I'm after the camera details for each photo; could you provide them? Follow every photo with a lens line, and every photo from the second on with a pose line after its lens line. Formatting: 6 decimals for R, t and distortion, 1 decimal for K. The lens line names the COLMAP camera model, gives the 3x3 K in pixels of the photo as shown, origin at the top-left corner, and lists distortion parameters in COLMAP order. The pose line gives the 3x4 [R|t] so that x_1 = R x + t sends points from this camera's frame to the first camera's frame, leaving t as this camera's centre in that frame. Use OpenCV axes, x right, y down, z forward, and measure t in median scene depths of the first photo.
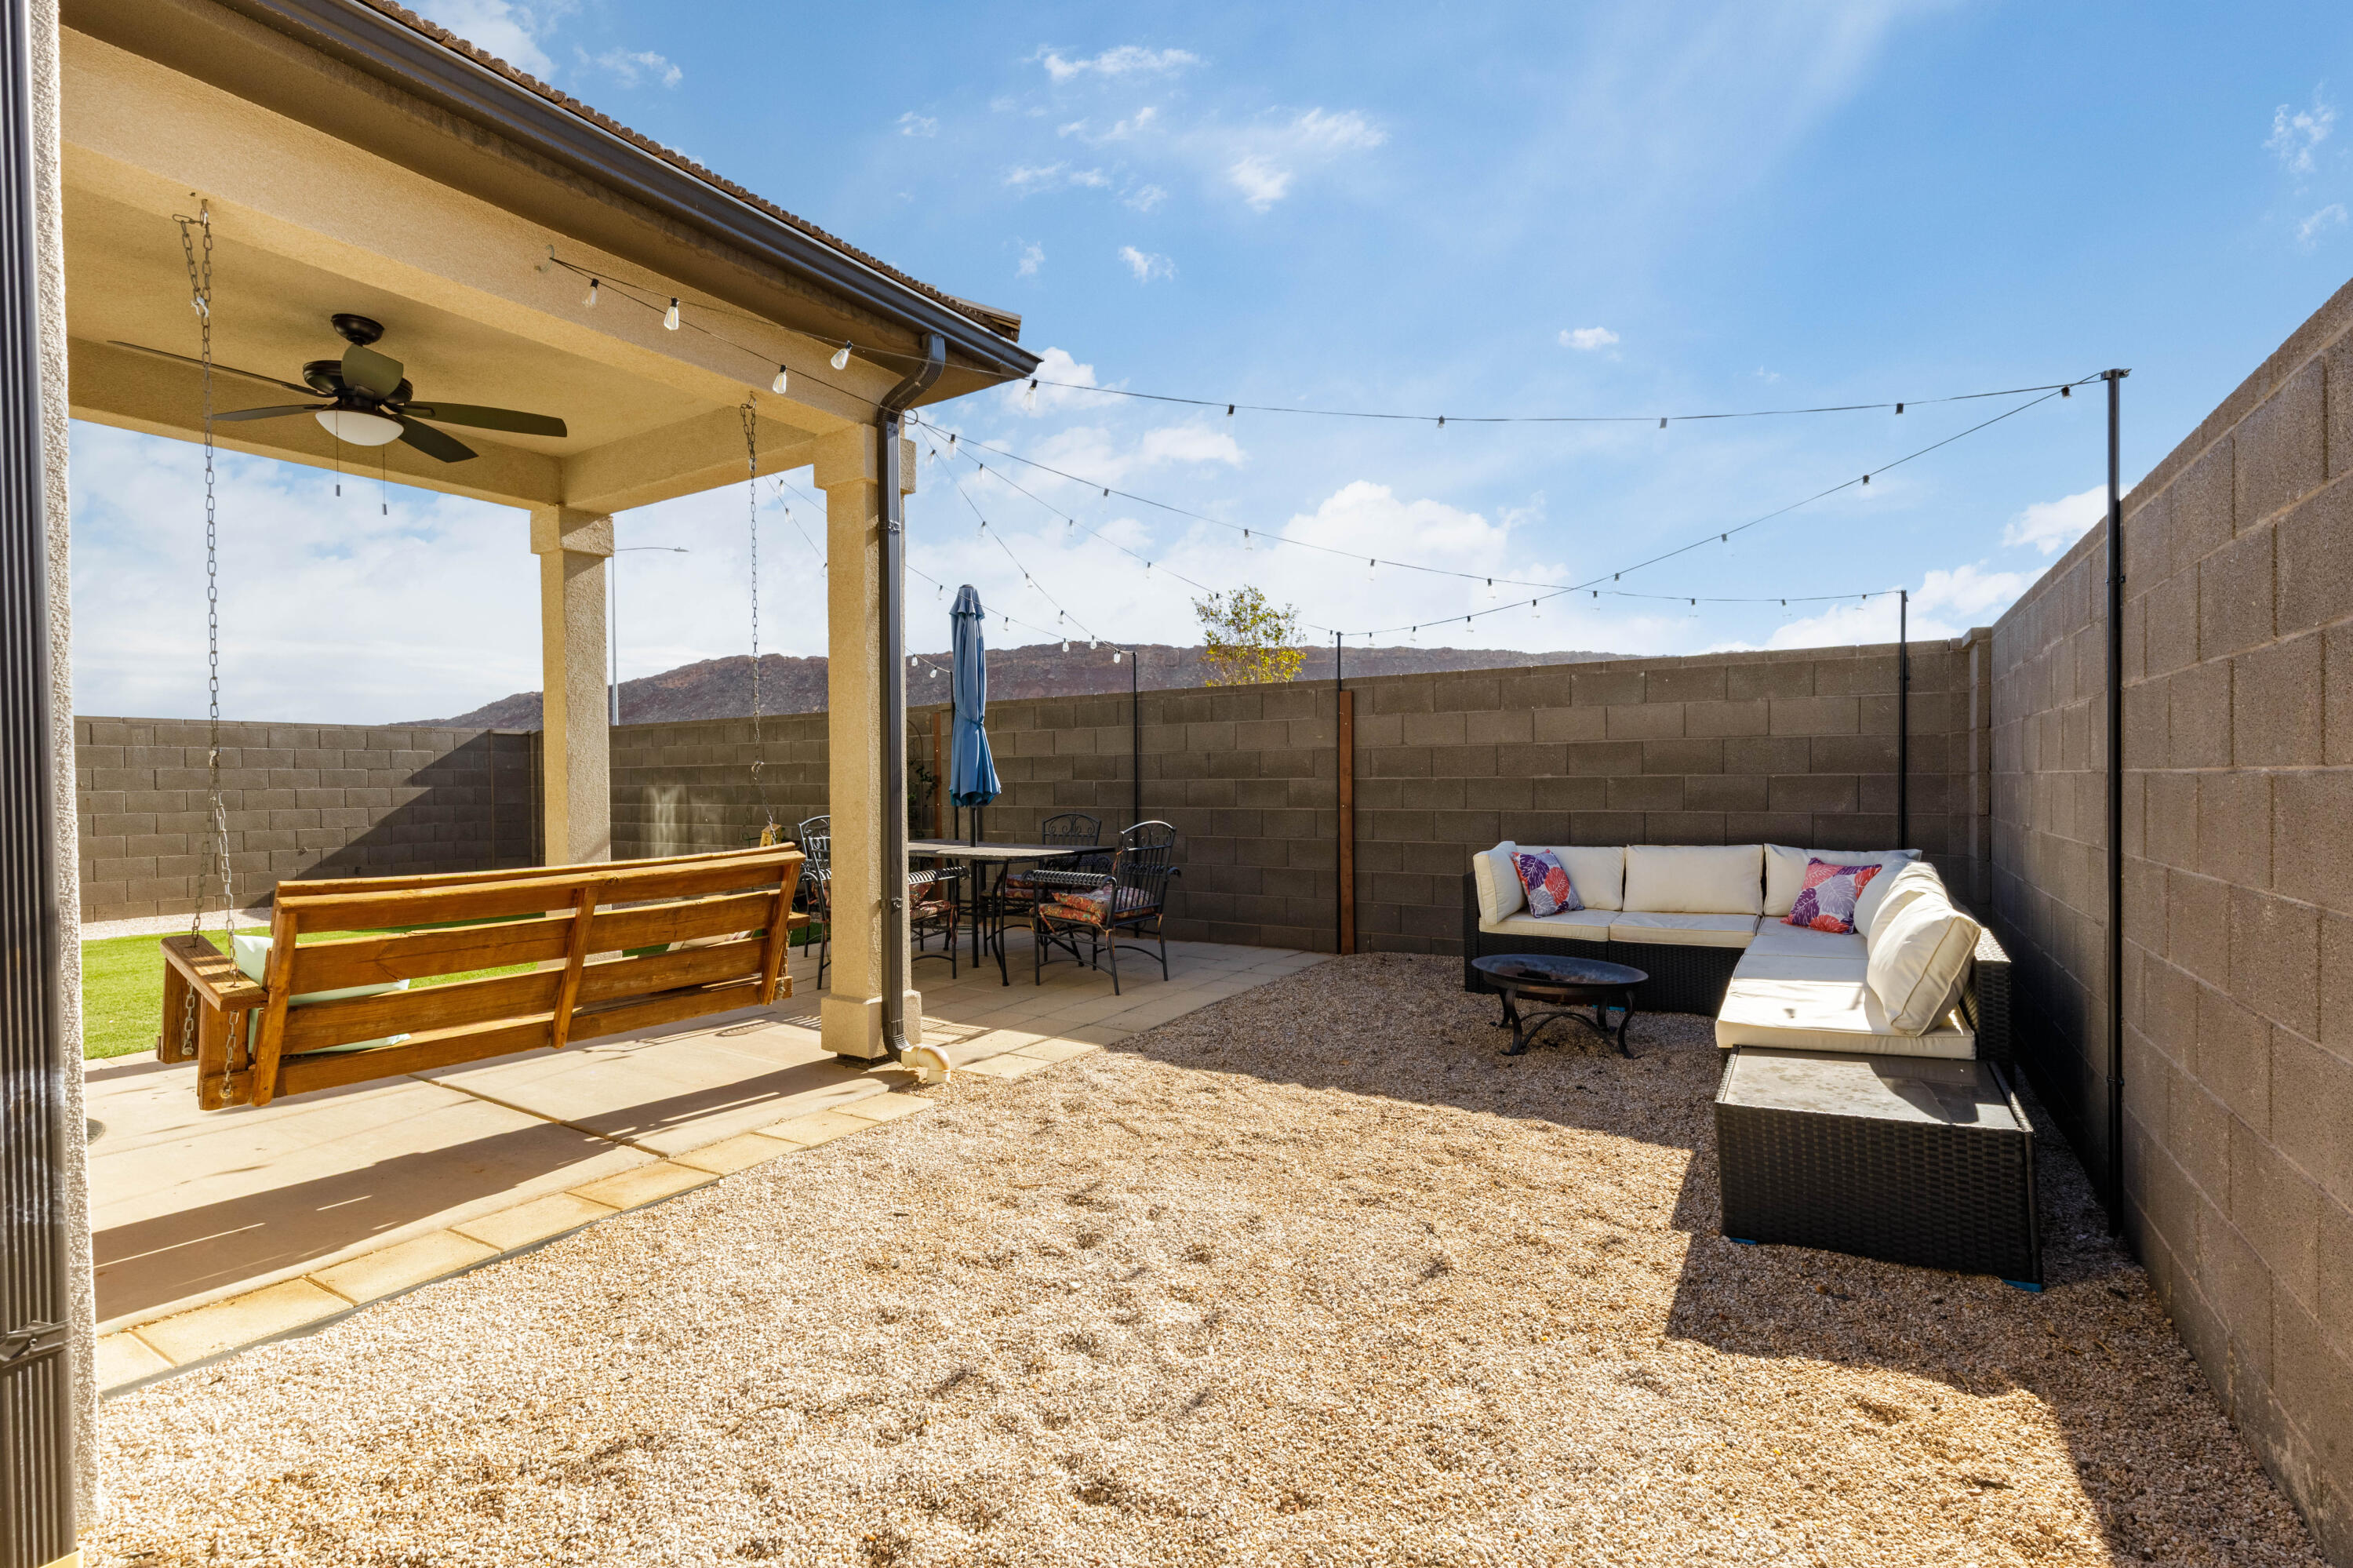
lens RADIAL K [[1050.3, 0, 1176.6], [0, 1050.3, 791.6], [0, 0, 1]] dist [0.001210, -0.000646]
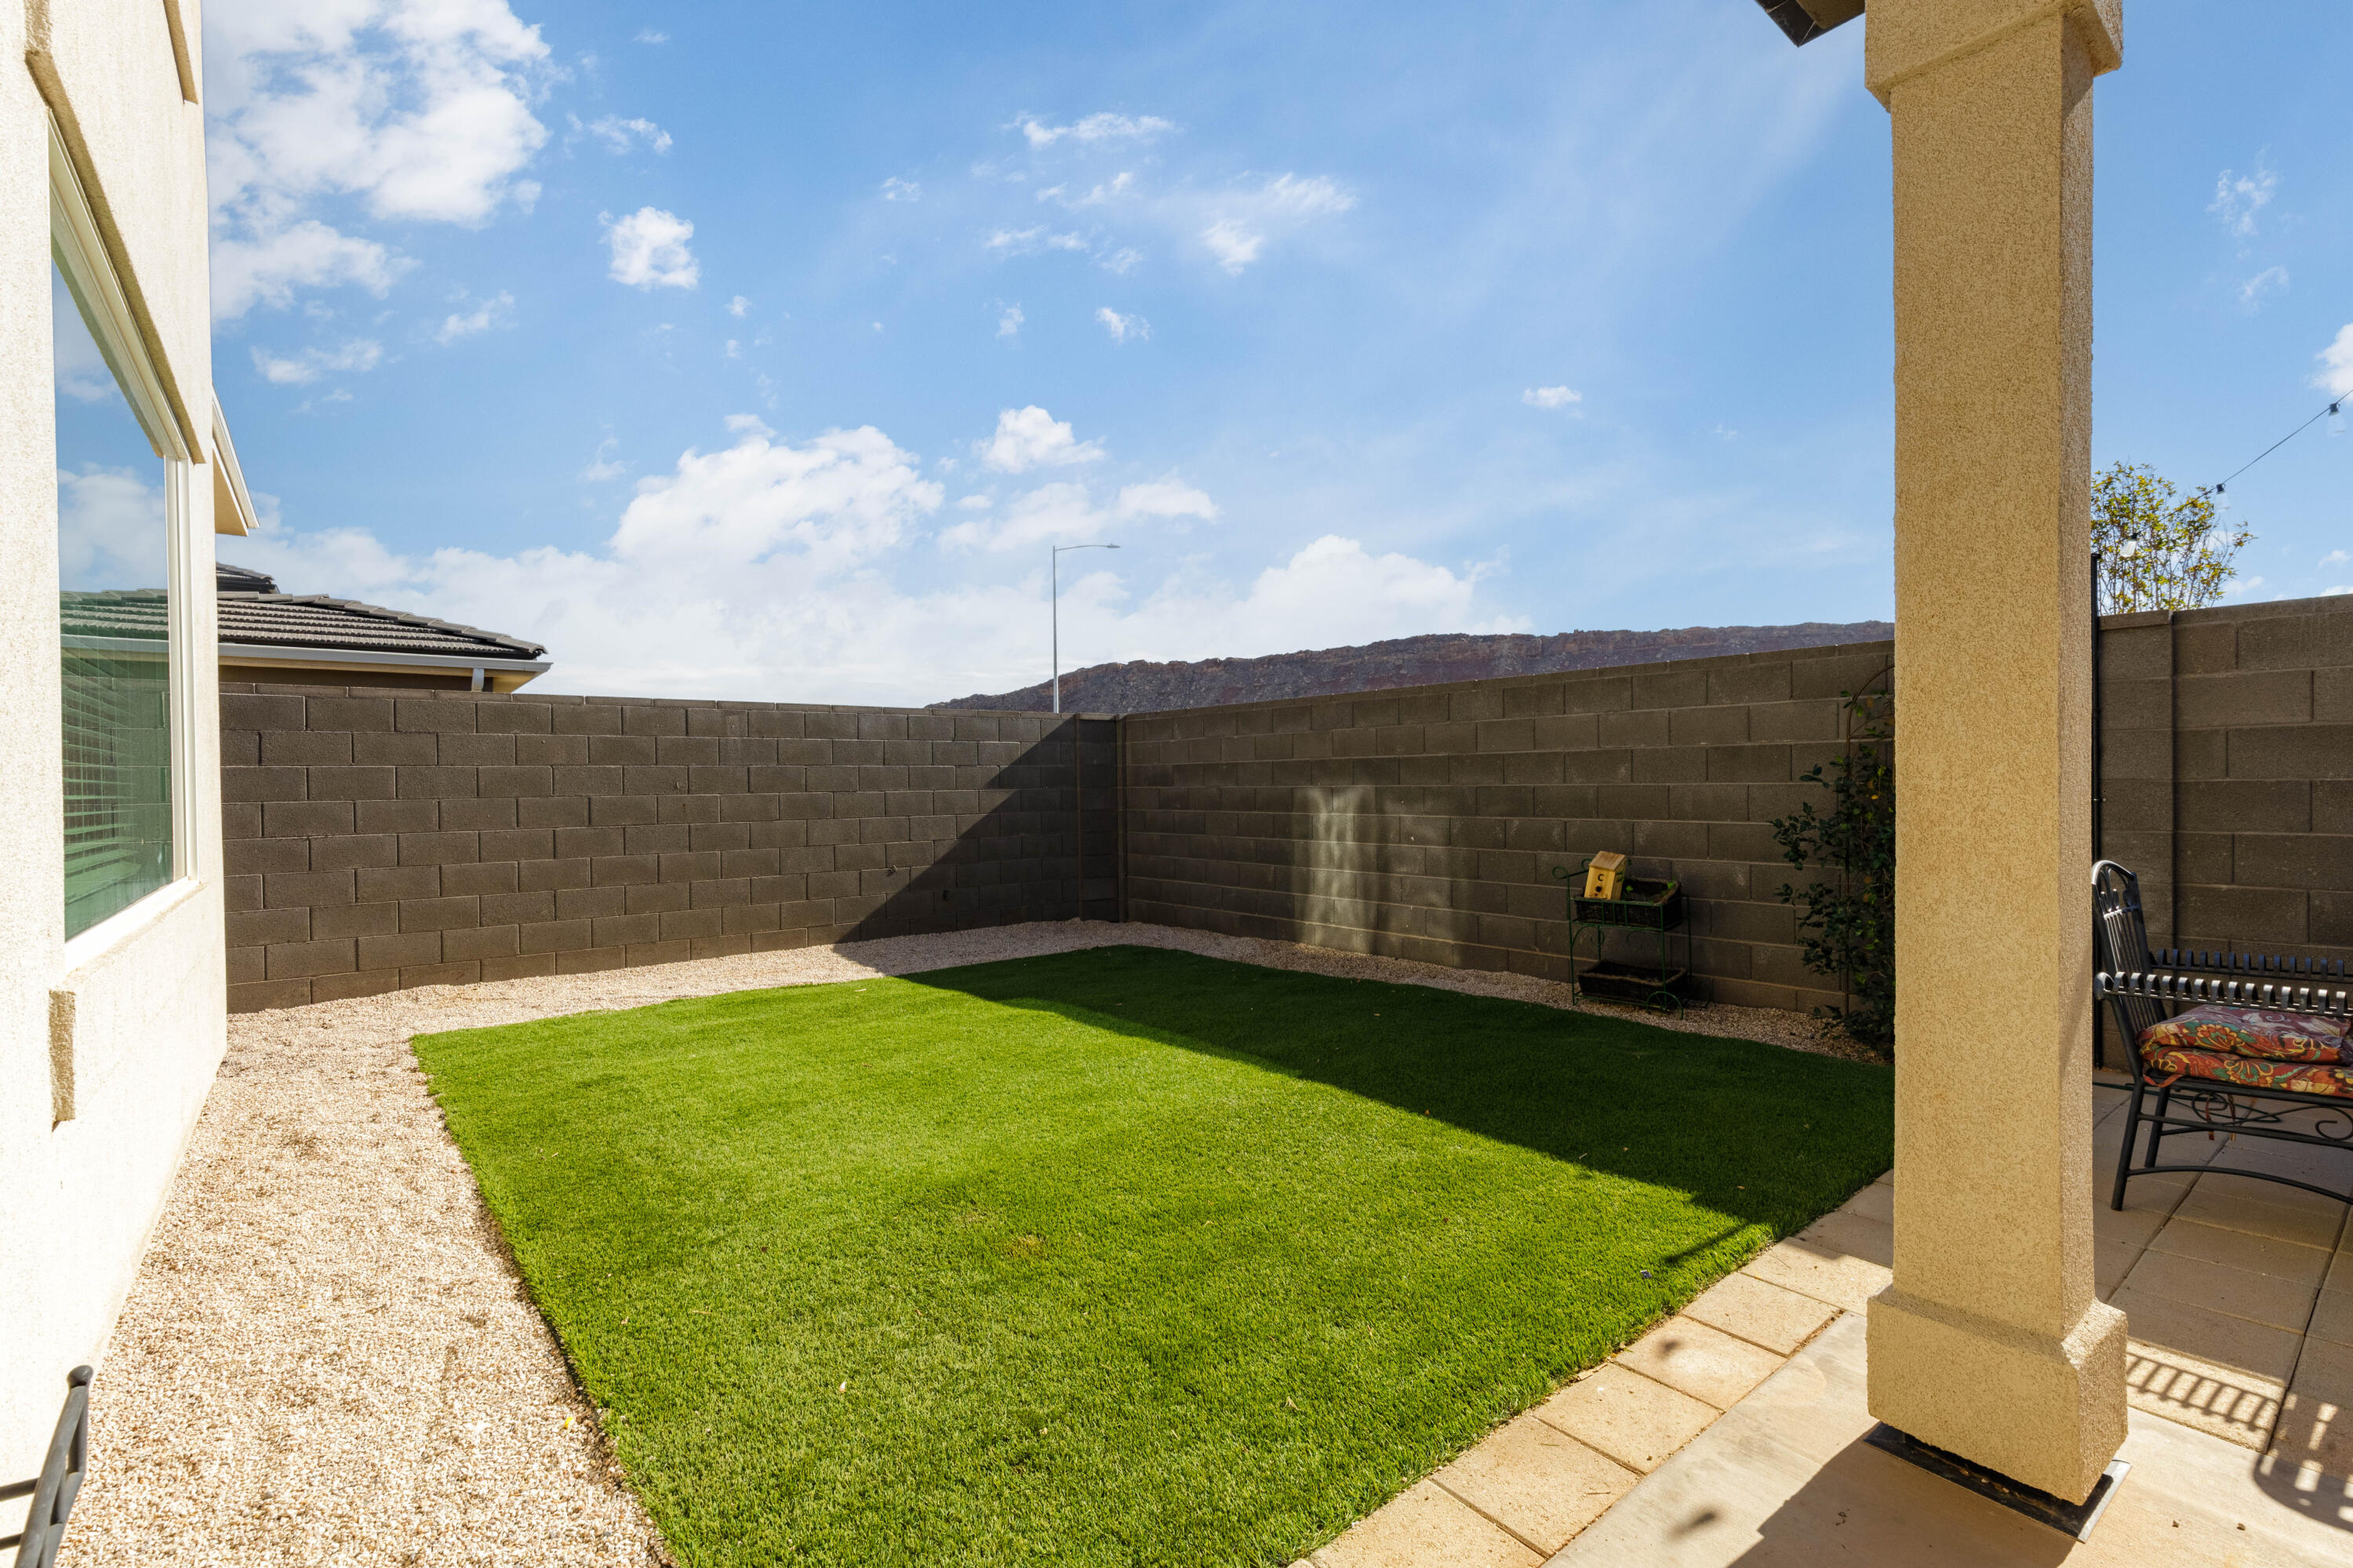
lens RADIAL K [[1050.3, 0, 1176.6], [0, 1050.3, 791.6], [0, 0, 1]] dist [0.001210, -0.000646]
pose [[0.945984, 0.000411, -0.324212, -0.411153], [0.000431, 0.999997, 0.002524, -0.004386], [0.324212, -0.002528, 0.945981, 0.357037]]
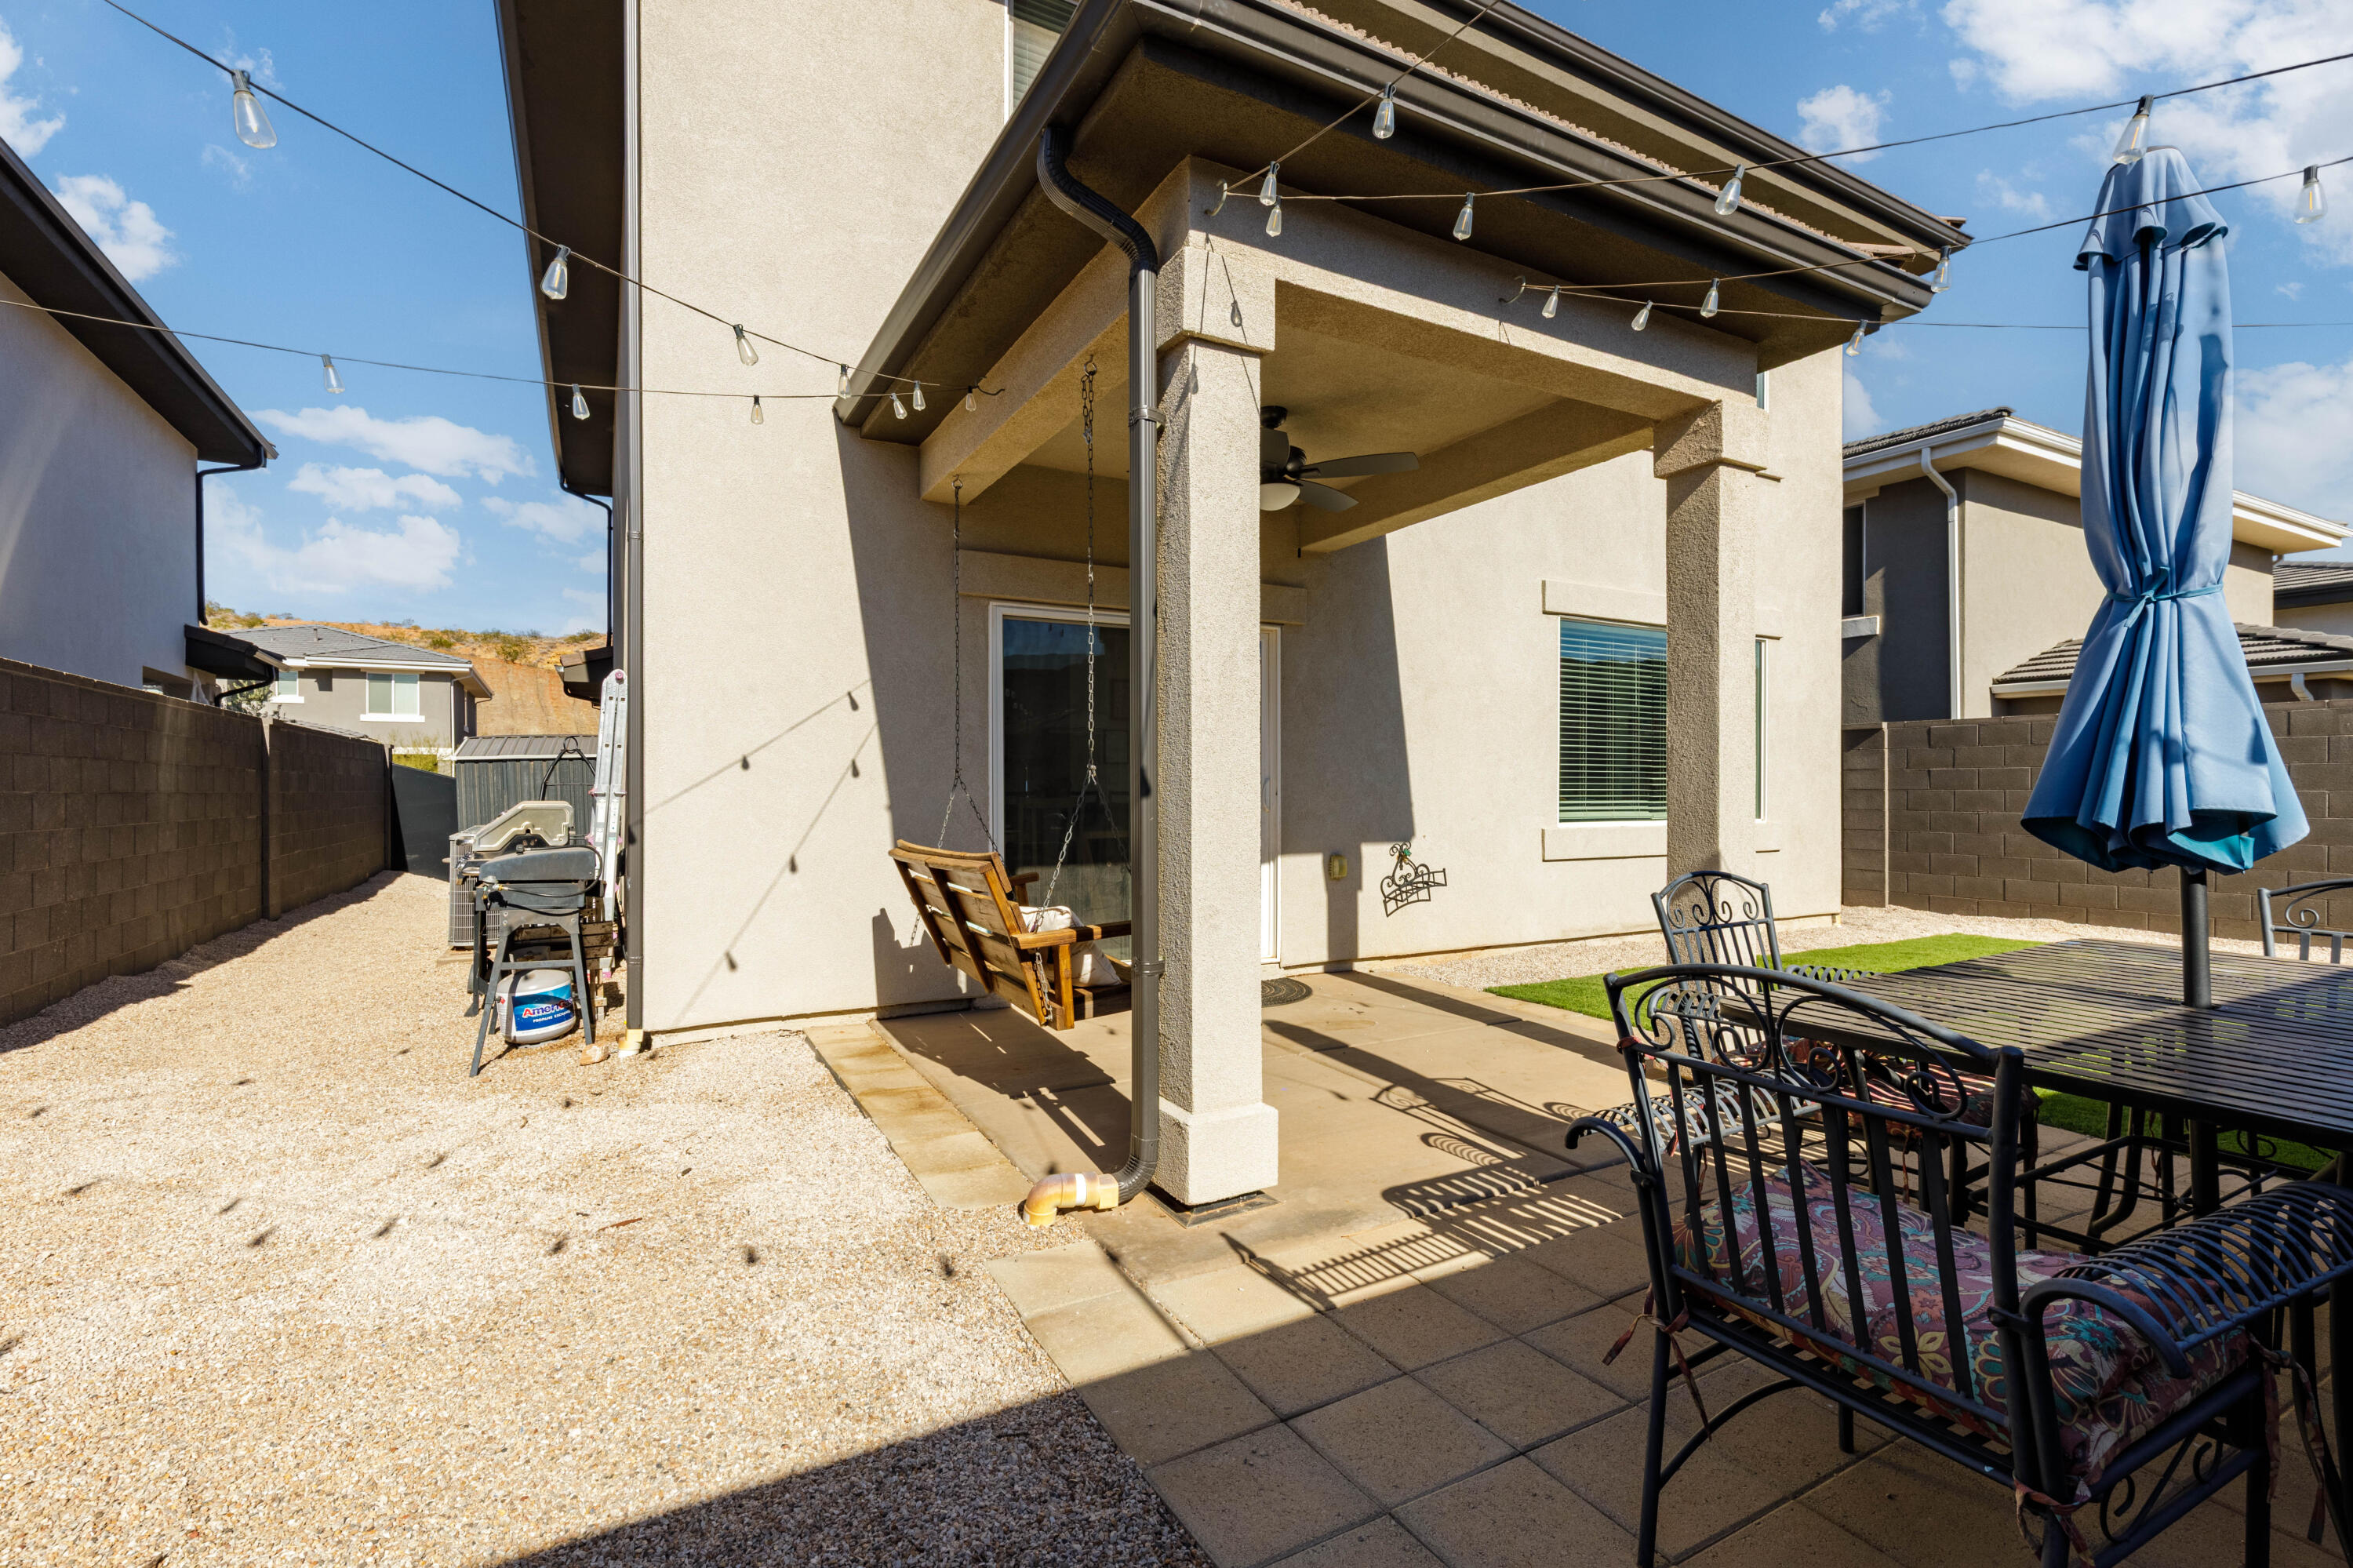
lens RADIAL K [[1050.3, 0, 1176.6], [0, 1050.3, 791.6], [0, 0, 1]] dist [0.001210, -0.000646]
pose [[-0.481879, 0.012658, -0.876146, 0.138587], [-0.006763, 0.999812, 0.018164, -0.008752], [0.876211, 0.014678, -0.481703, 0.589285]]
